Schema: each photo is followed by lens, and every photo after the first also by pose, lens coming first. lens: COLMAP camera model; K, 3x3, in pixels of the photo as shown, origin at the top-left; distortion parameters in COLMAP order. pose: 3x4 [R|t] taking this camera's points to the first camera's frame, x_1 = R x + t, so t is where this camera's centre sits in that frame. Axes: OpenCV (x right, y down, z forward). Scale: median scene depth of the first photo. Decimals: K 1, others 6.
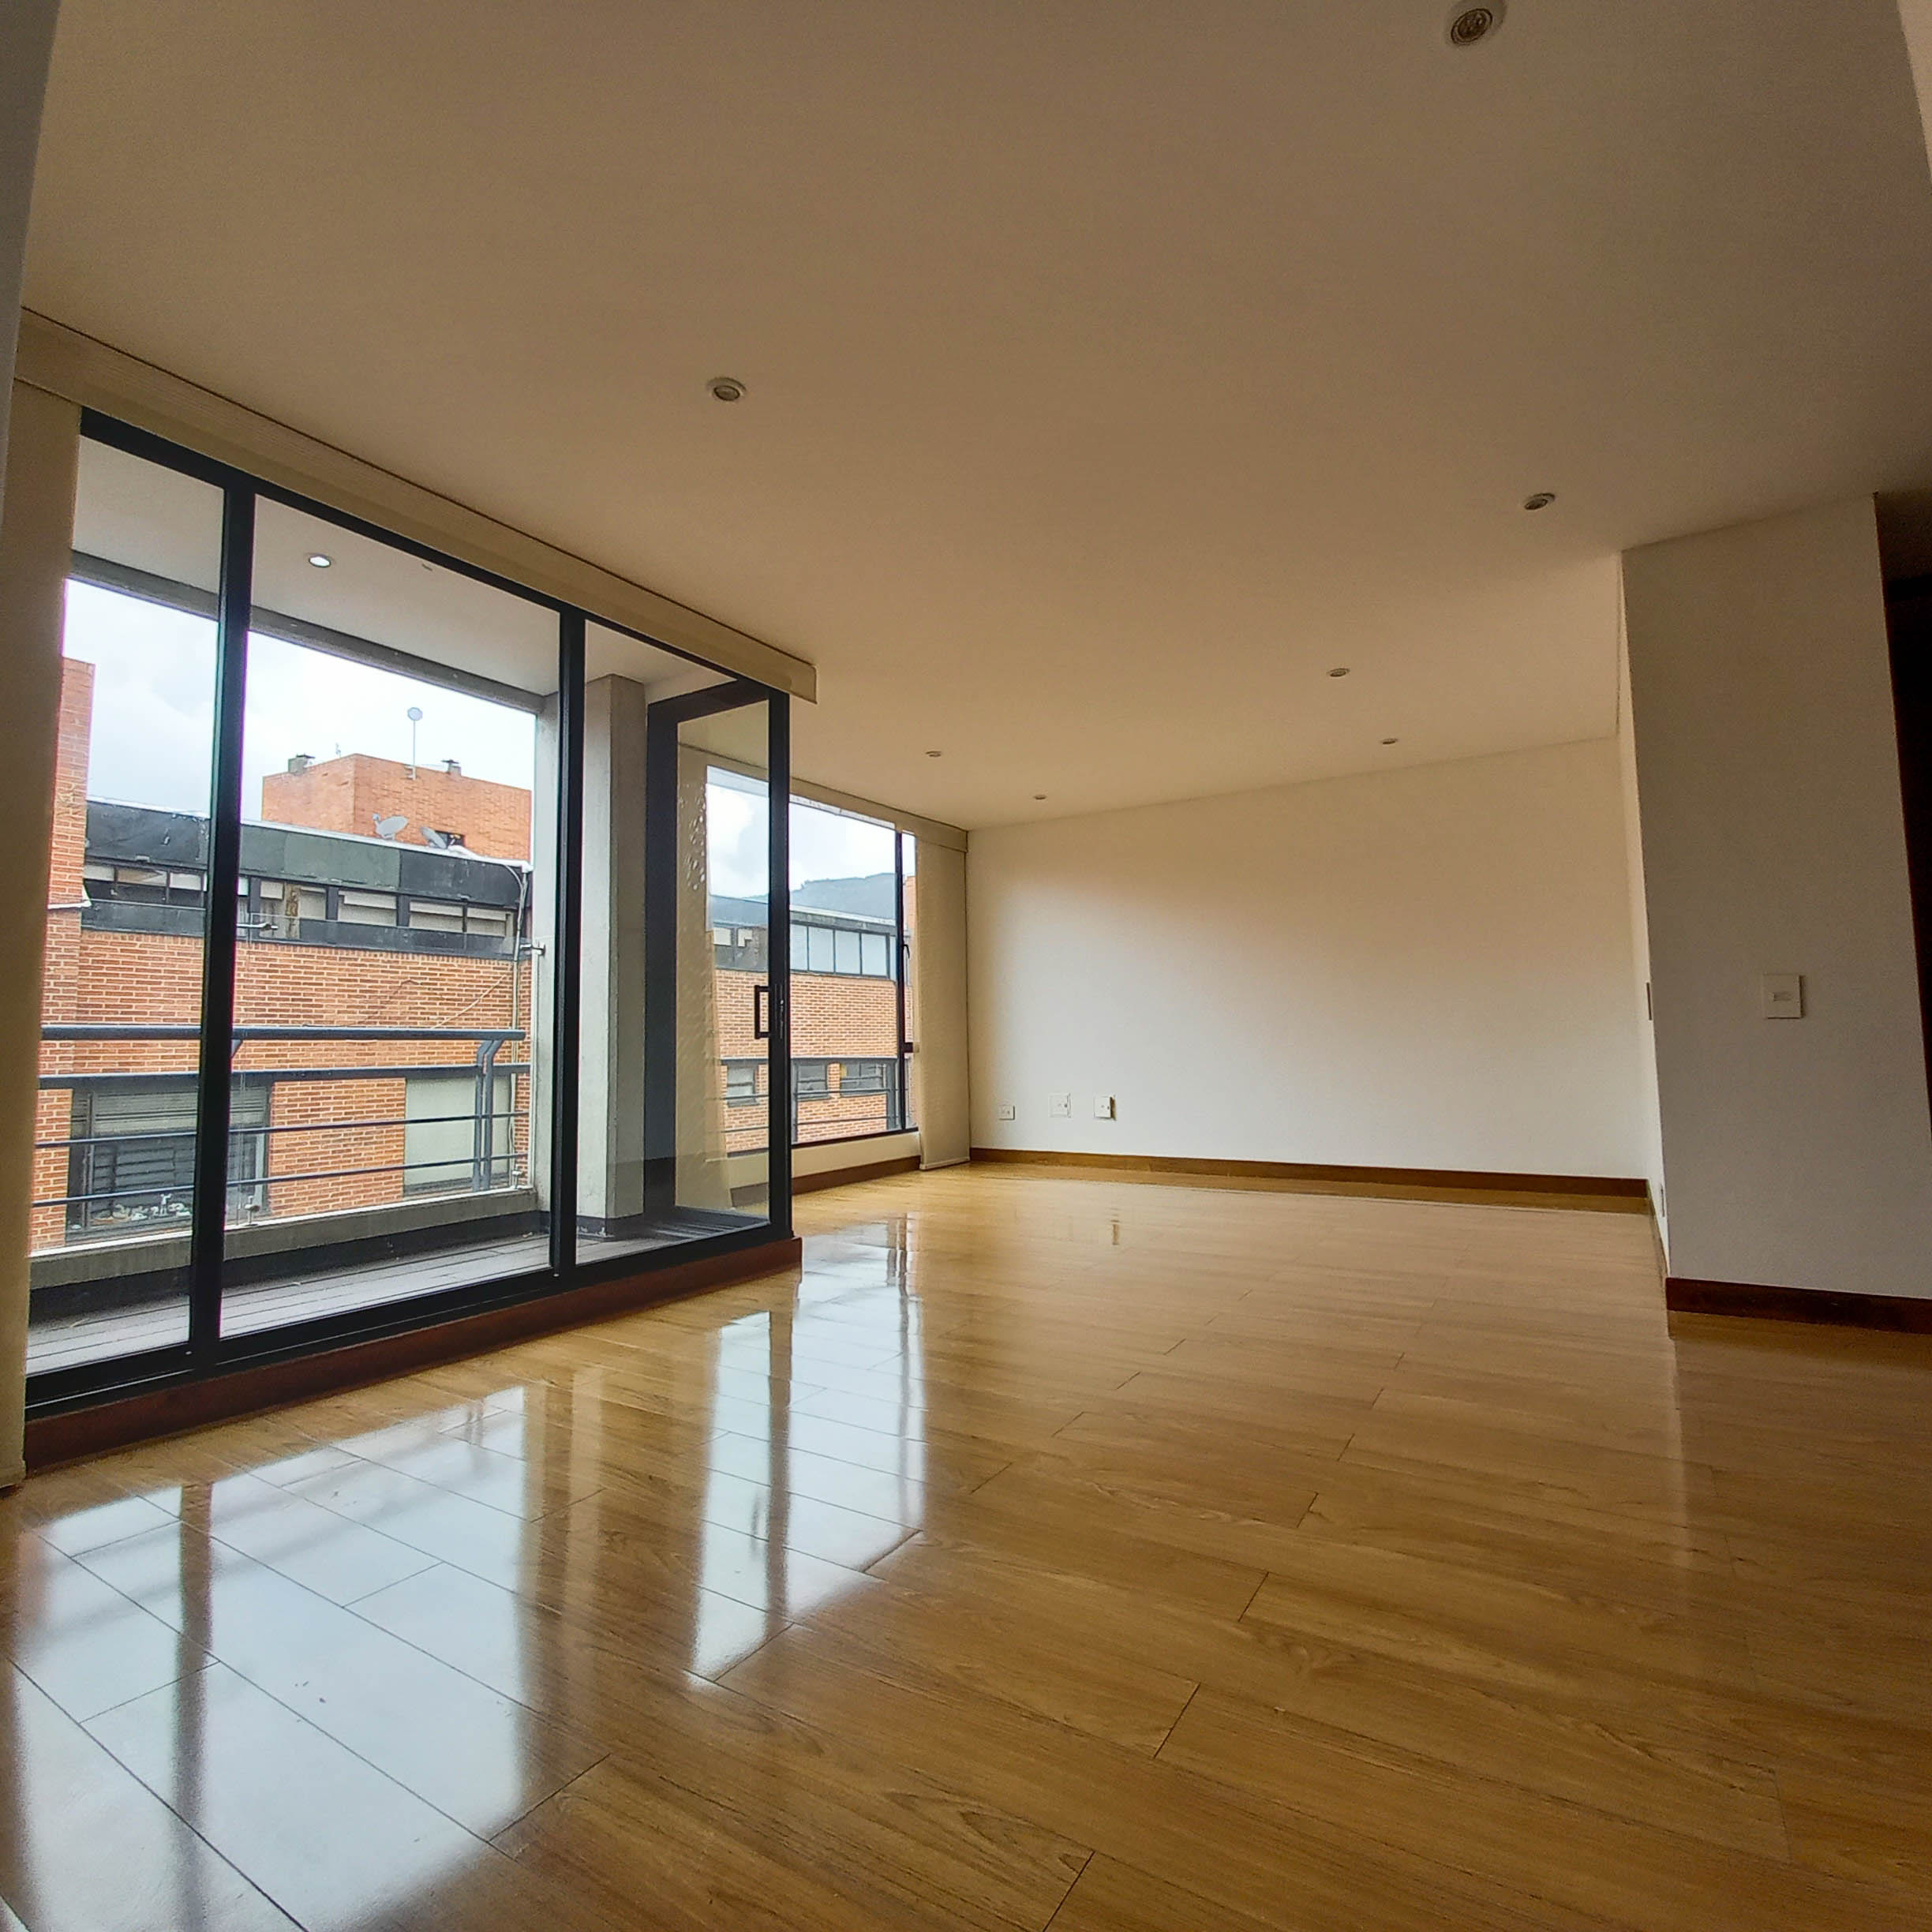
lens RADIAL K [[1001.7, 0, 1004.8], [0, 1001.7, 964.9], [0, 0, 1]] dist [-0.000198, -0.010506]
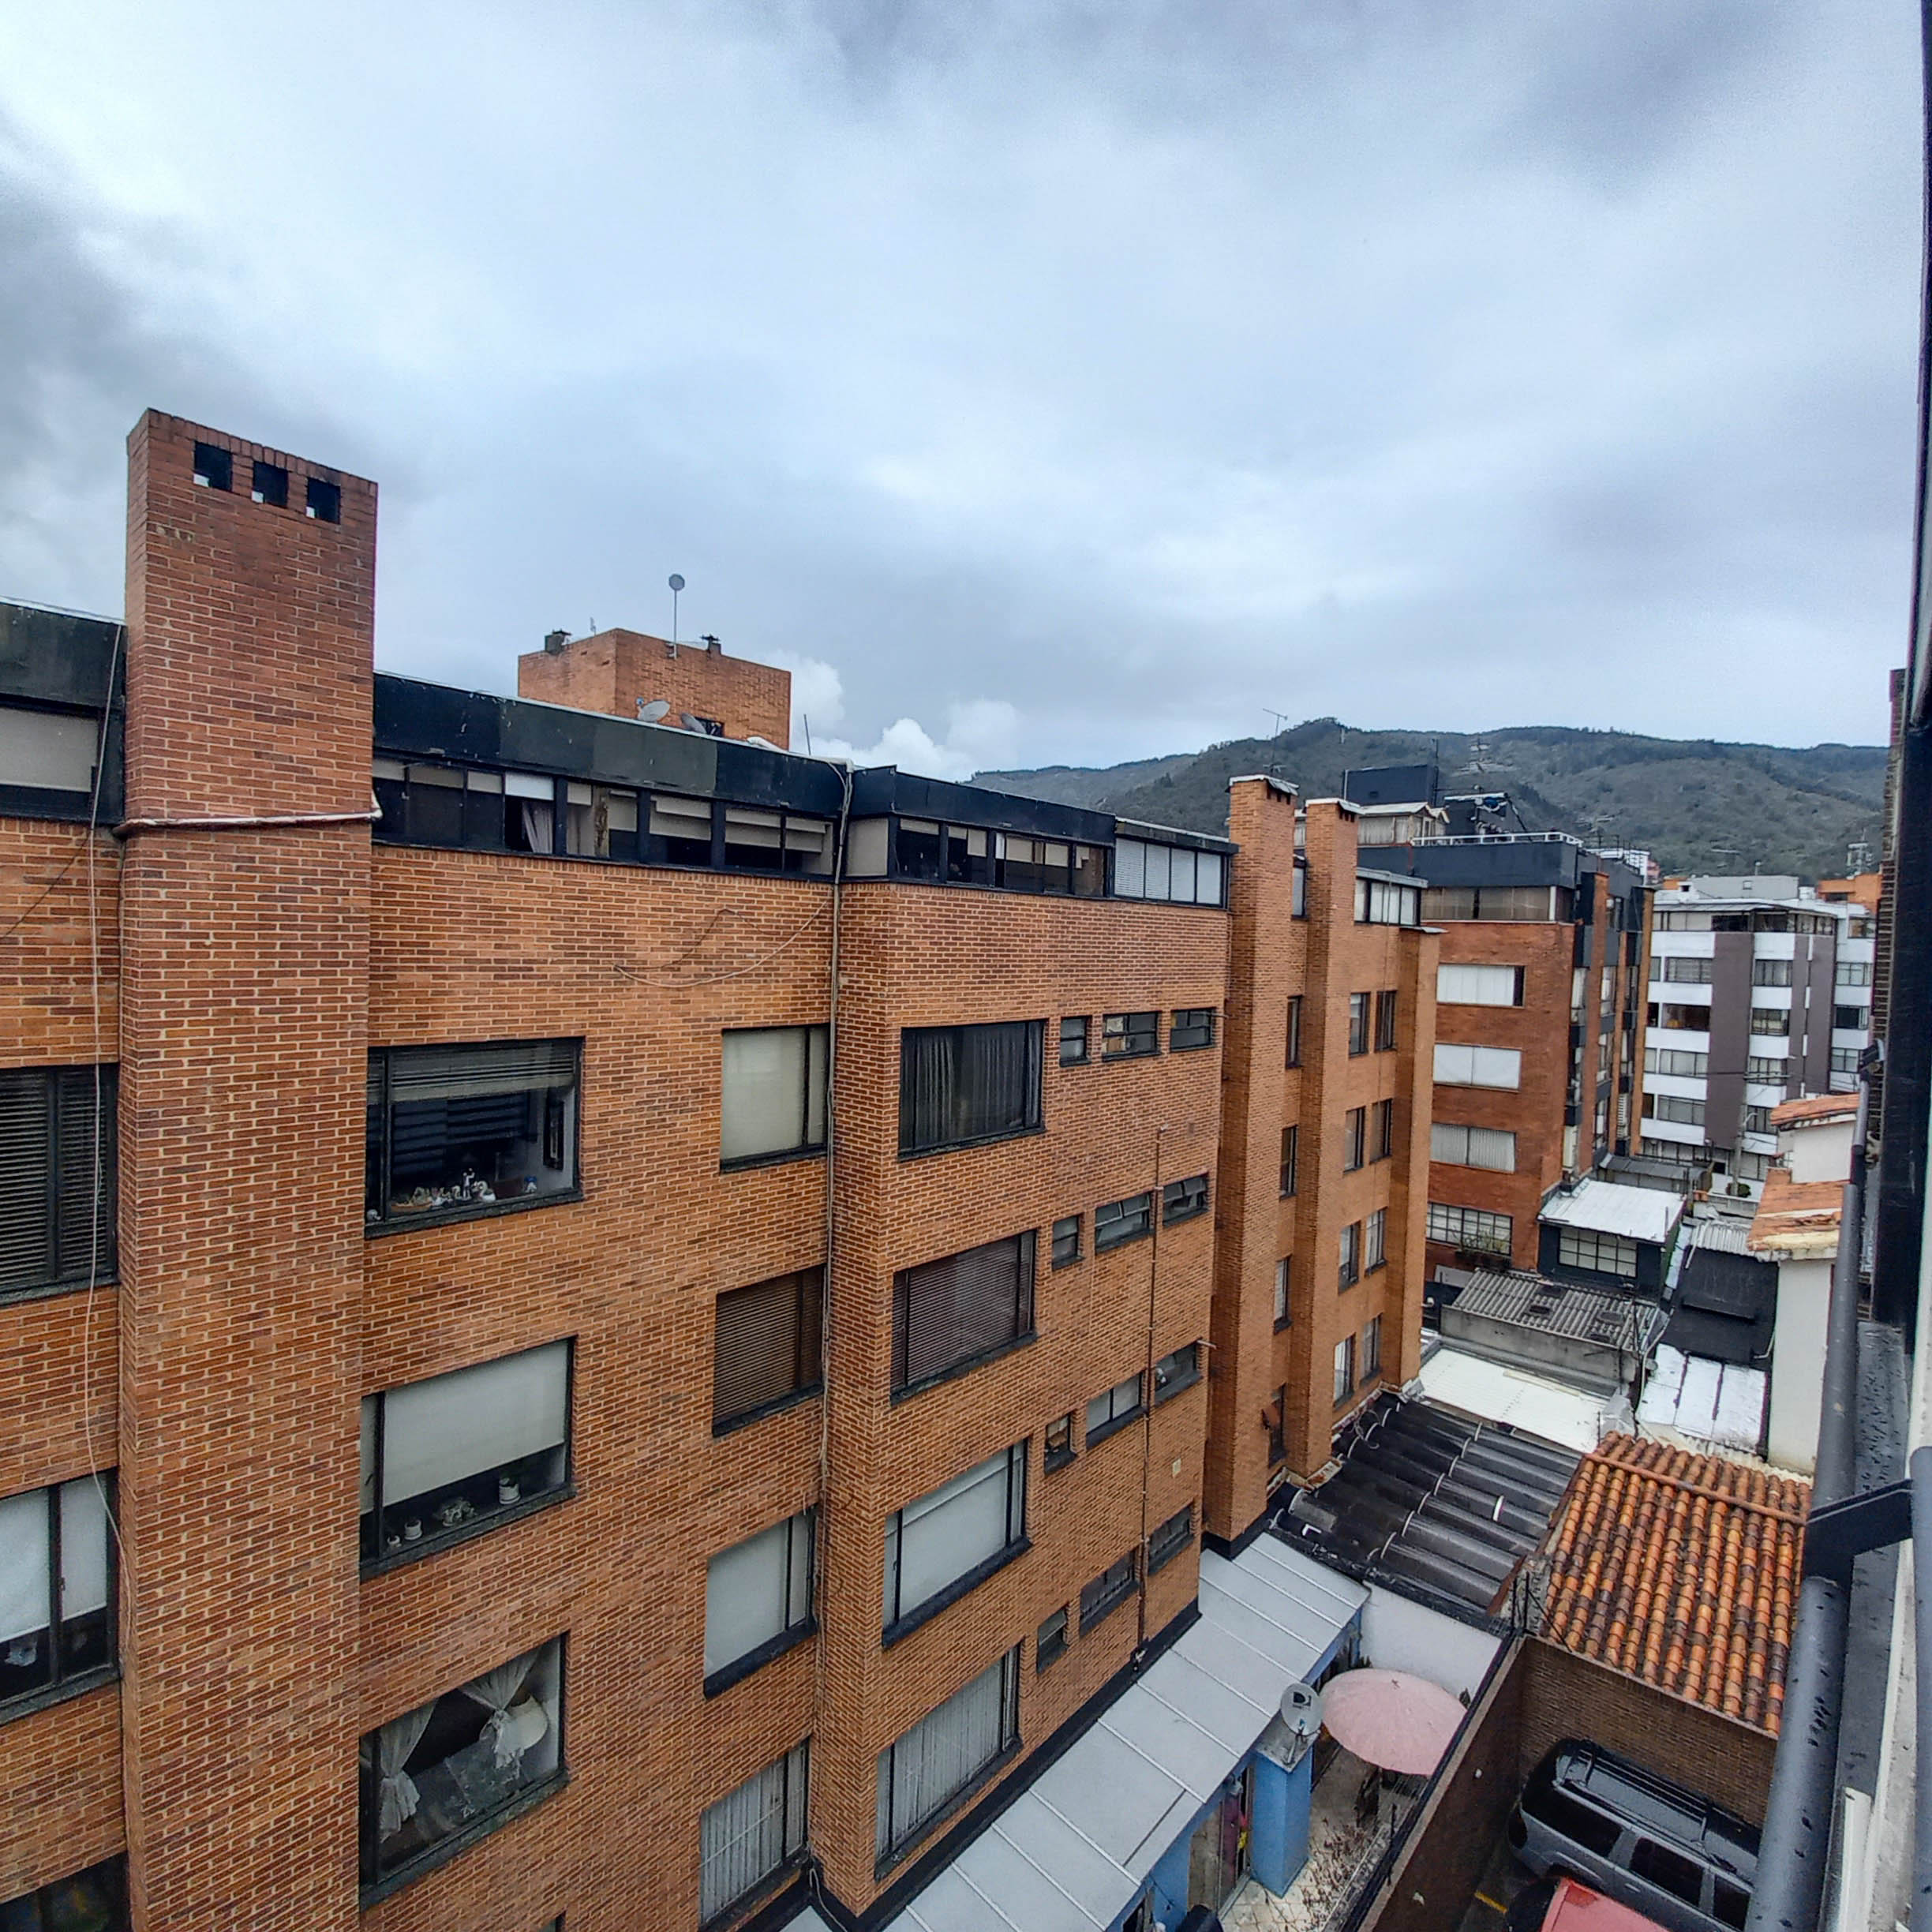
lens RADIAL K [[1006.6, 0, 968.0], [0, 1006.6, 960.8], [0, 0, 1]] dist [-0.001399, -0.000090]
pose [[0.980685, 0.052523, -0.188412, -0.241167], [-0.033216, 0.994001, 0.104205, -0.032298], [0.192755, -0.095934, 0.976546, 0.237921]]
